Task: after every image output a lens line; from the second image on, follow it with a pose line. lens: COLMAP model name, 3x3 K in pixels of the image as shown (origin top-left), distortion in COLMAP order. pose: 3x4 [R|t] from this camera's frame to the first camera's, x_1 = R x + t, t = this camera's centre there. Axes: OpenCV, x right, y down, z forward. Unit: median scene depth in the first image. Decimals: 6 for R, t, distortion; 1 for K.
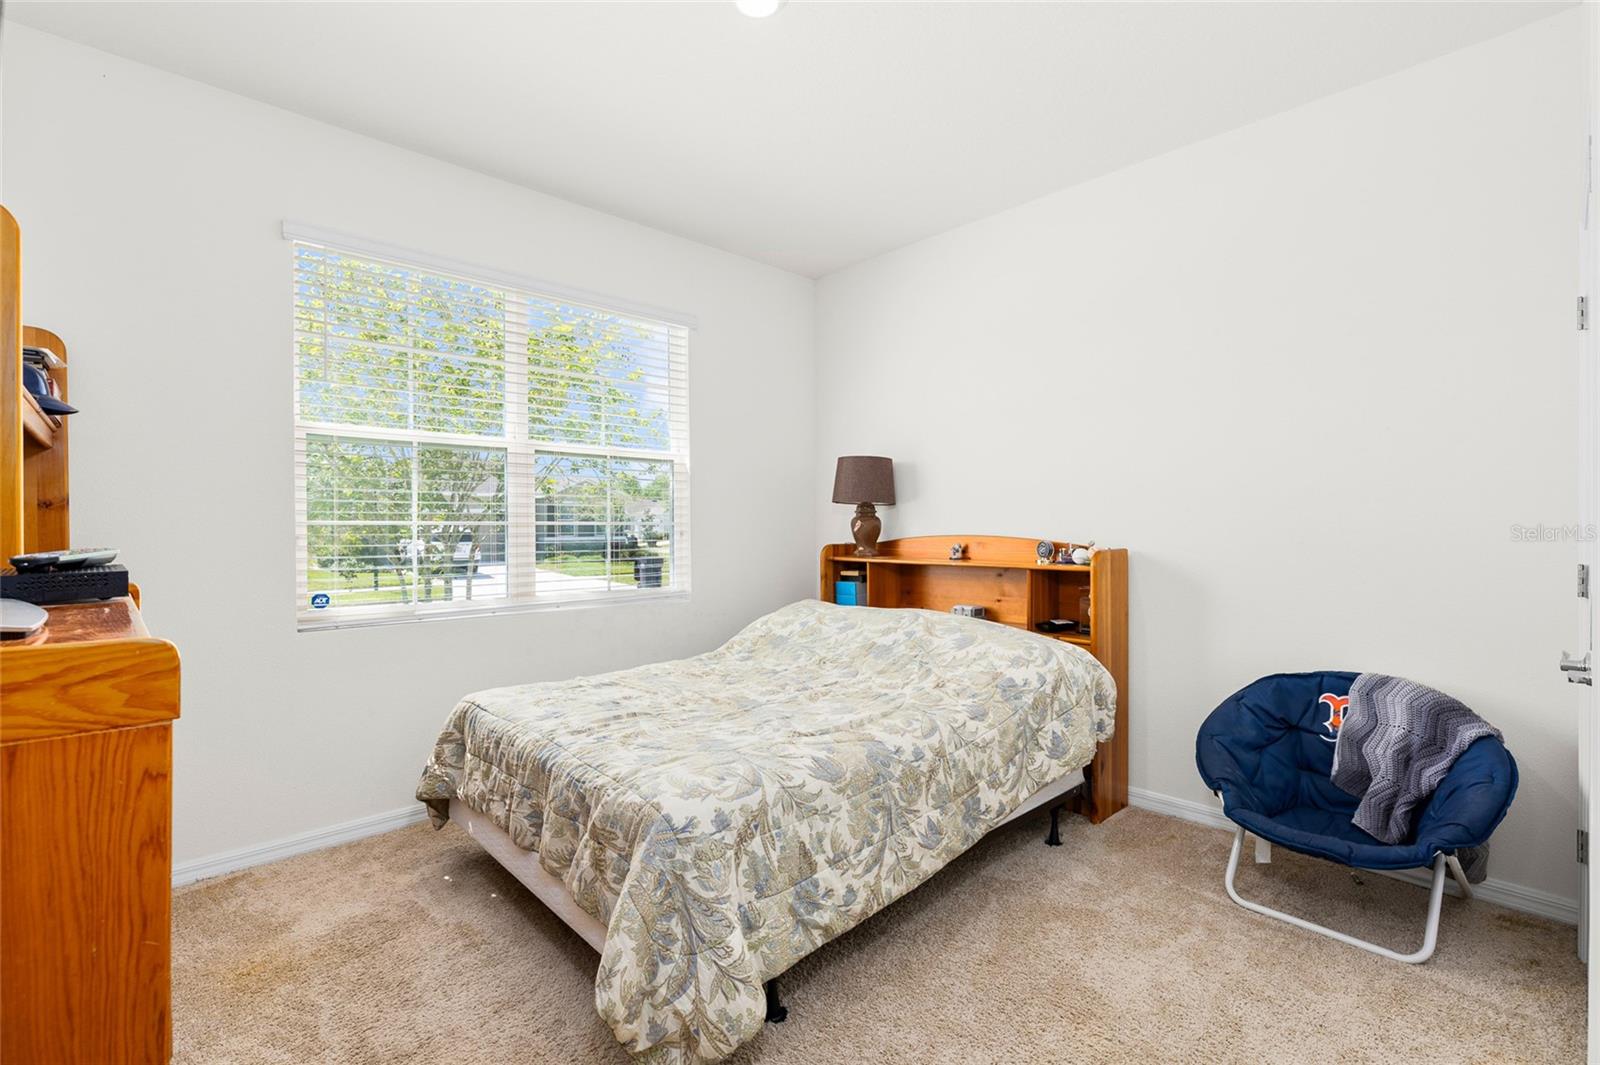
lens RADIAL K [[710.1, 0, 801.8], [0, 710.1, 531.0], [0, 0, 1]] dist [-0.011013, 0.000558]
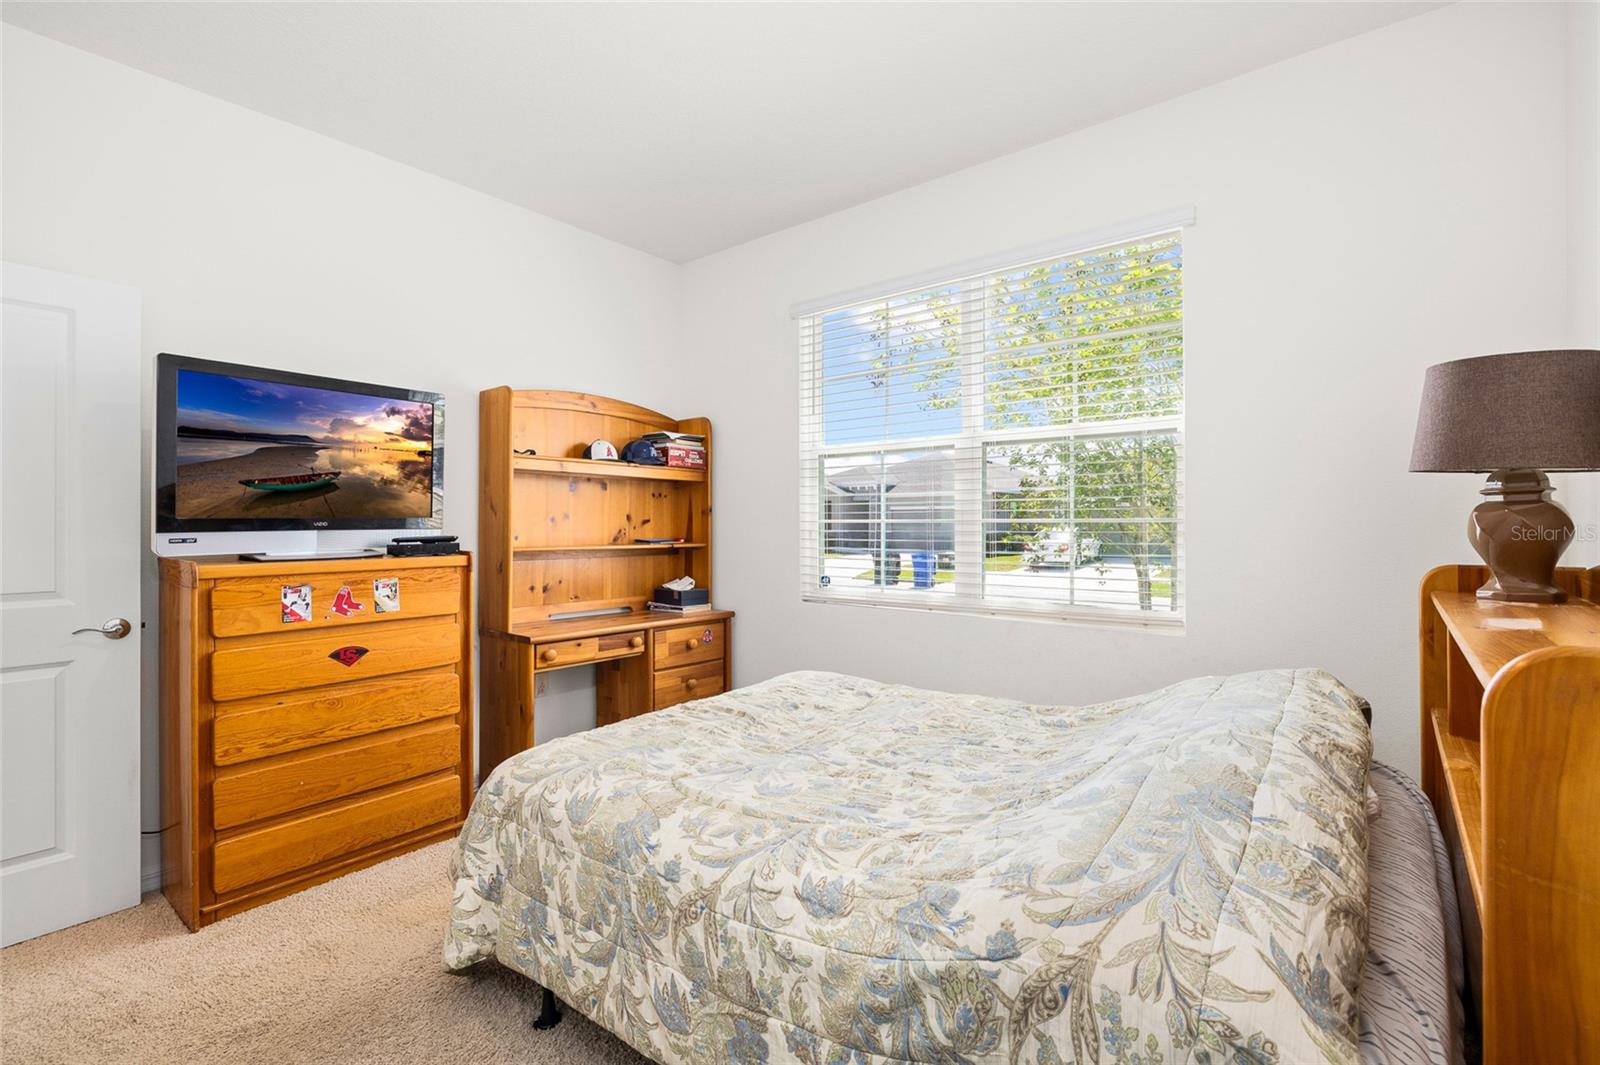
lens RADIAL K [[710.1, 0, 789.2], [0, 710.1, 532.2], [0, 0, 1]] dist [-0.011013, 0.000558]
pose [[0.141916, 0.014465, -0.989773, 0.774586], [-0.006360, 0.999886, 0.013700, -0.010949], [0.989858, 0.004351, 0.141992, 0.947975]]
